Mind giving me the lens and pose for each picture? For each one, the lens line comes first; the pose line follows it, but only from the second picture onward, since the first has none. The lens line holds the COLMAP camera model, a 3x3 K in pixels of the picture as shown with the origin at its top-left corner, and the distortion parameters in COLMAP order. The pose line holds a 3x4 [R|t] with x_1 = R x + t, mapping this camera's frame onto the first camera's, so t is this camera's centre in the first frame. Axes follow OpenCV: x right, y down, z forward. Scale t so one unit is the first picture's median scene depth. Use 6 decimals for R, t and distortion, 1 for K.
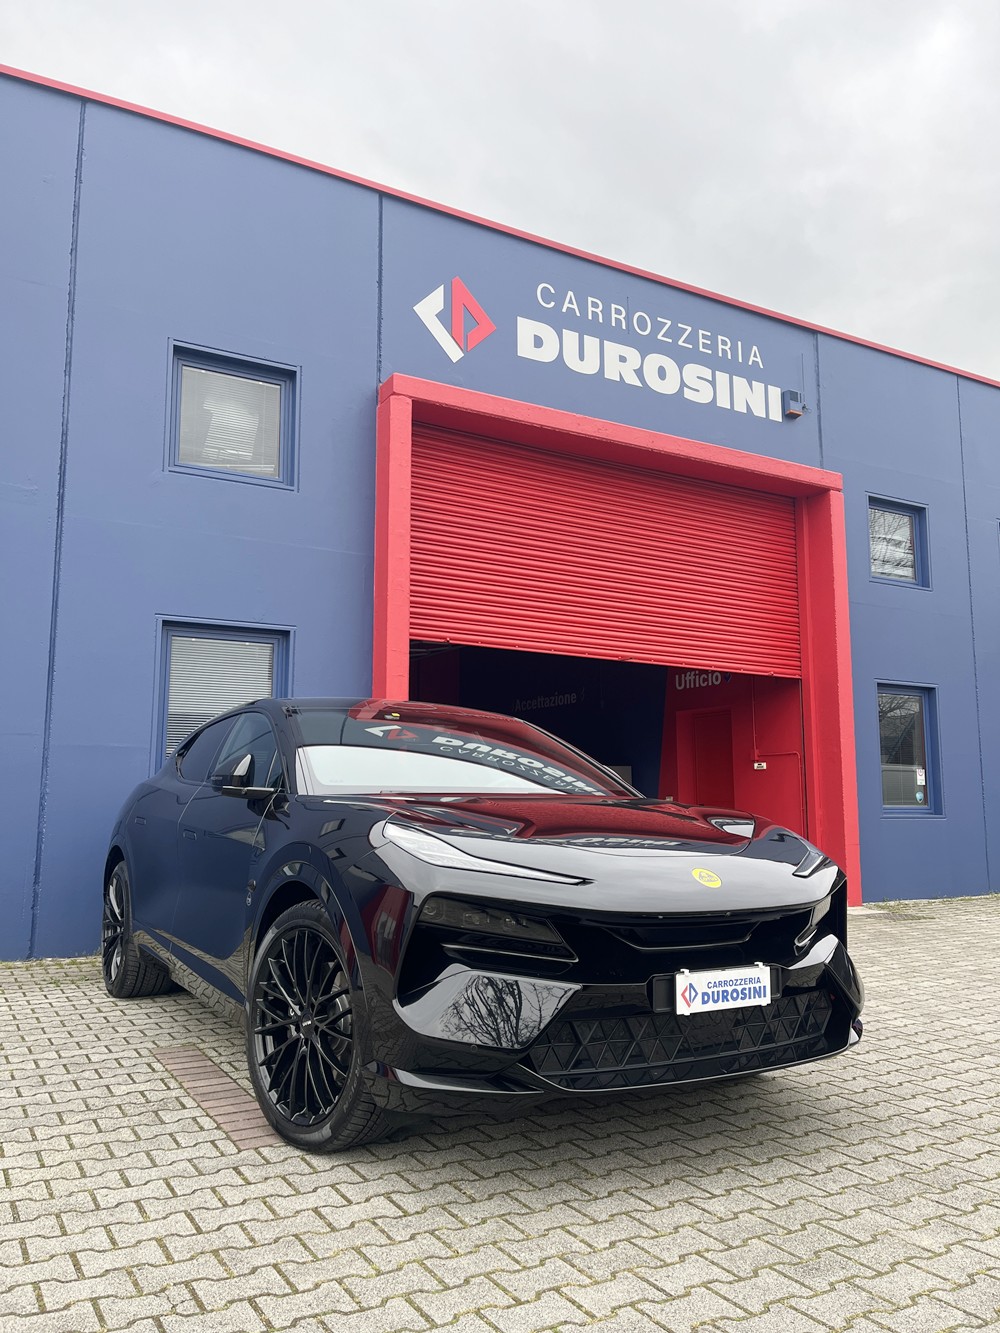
lens RADIAL K [[1019.2, 0, 503.2], [0, 1019.2, 674.9], [0, 0, 1]] dist [0.033164, -0.009584]
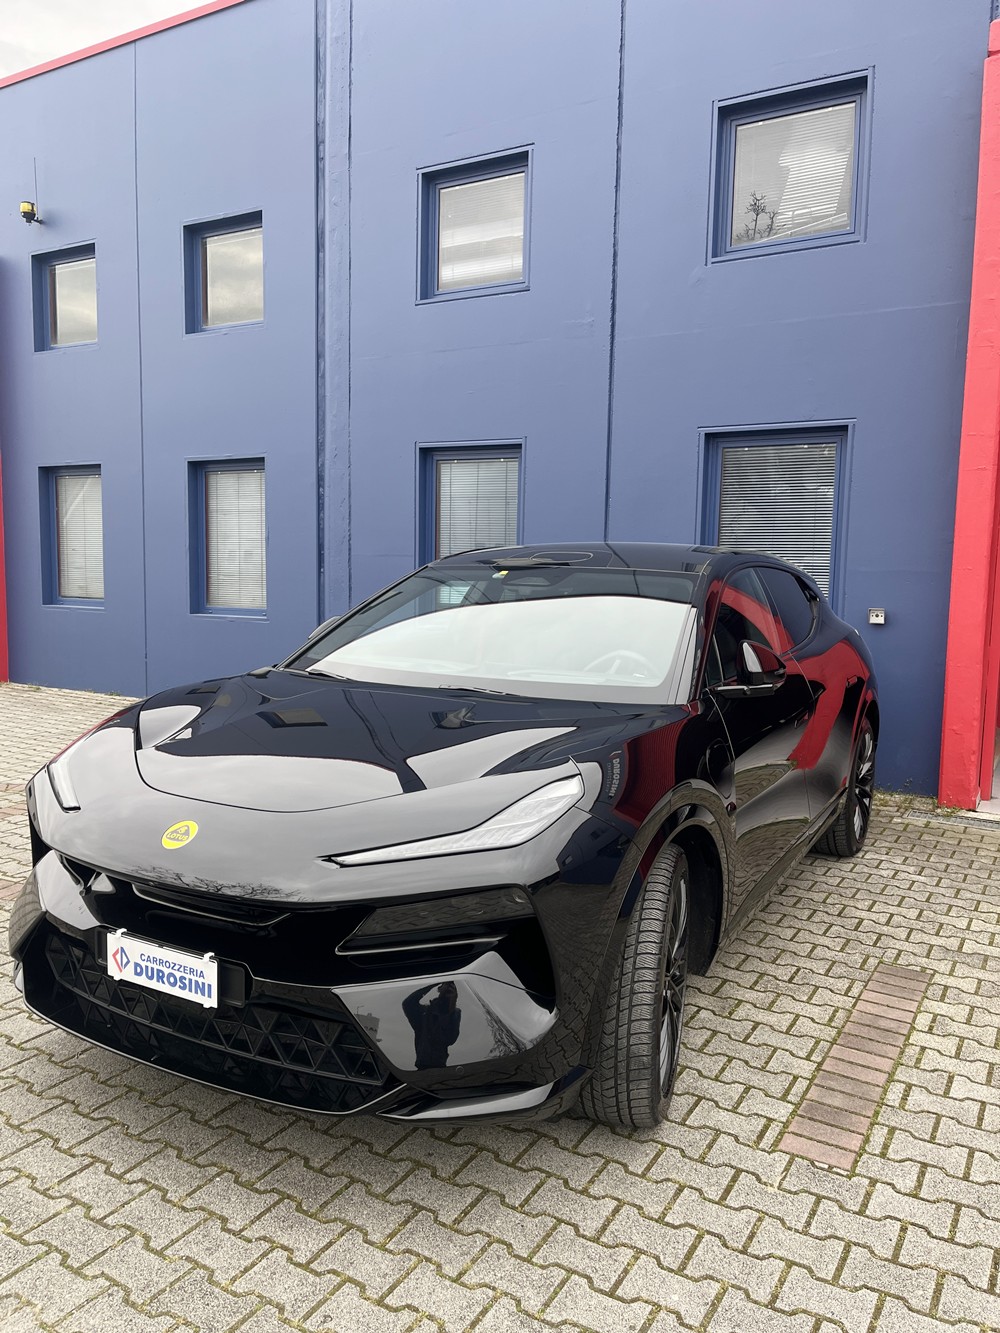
lens RADIAL K [[1019.2, 0, 480.1], [0, 1019.2, 668.4], [0, 0, 1]] dist [0.033164, -0.009584]
pose [[0.491351, 0.096799, -0.865566, 1.018886], [0.097354, 0.981473, 0.165026, -0.041996], [0.865504, -0.165352, 0.472824, 0.856519]]
